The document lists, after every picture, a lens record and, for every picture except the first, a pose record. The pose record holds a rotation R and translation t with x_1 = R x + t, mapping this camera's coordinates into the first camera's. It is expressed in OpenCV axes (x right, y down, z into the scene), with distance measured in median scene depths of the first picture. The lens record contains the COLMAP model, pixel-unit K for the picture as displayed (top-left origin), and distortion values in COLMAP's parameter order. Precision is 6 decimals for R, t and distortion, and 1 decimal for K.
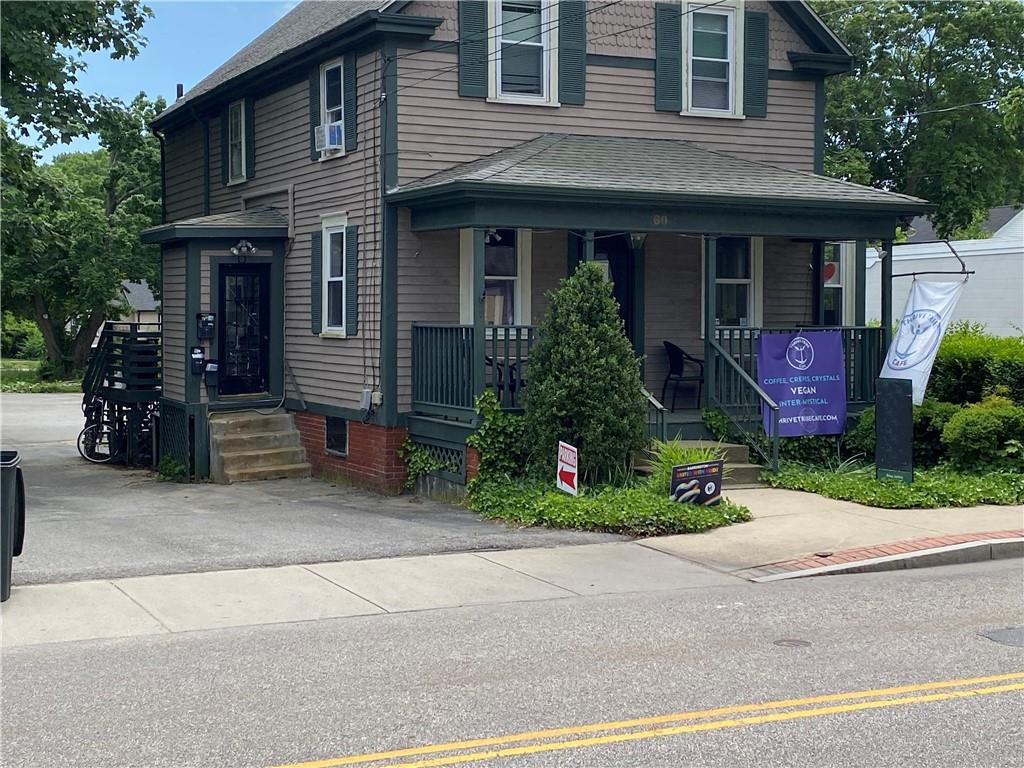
lens RADIAL K [[1519.4, 0, 512.0], [0, 1519.4, 384.0], [0, 0, 1]] dist [0.031326, 0.096298]
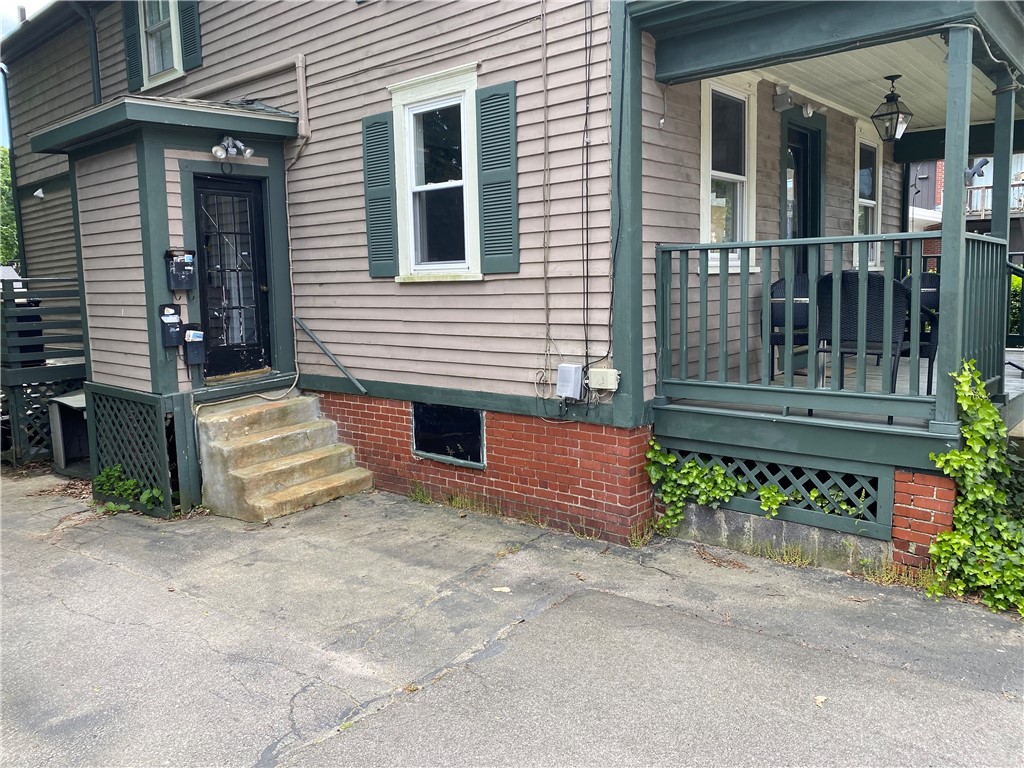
lens RADIAL K [[775.4, 0, 512.0], [0, 775.4, 384.0], [0, 0, 1]] dist [0.009702, -0.005522]
pose [[0.920146, -0.072897, 0.384731, -0.203763], [0.042522, 0.995310, 0.086888, -0.013708], [-0.389260, -0.063590, 0.918930, 0.652351]]
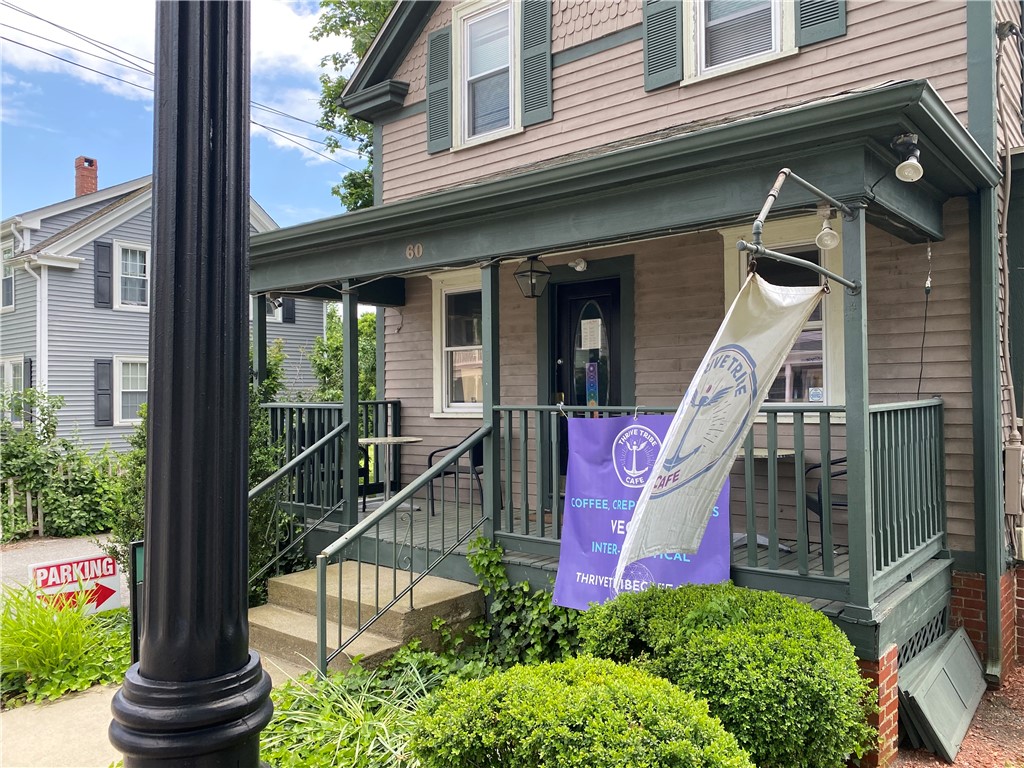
lens RADIAL K [[775.4, 0, 512.0], [0, 775.4, 384.0], [0, 0, 1]] dist [0.009702, -0.005522]
pose [[0.404039, -0.021260, -0.914495, 0.367395], [-0.025665, 0.999073, -0.034565, -0.030522], [0.914382, 0.037436, 0.403119, 0.756191]]
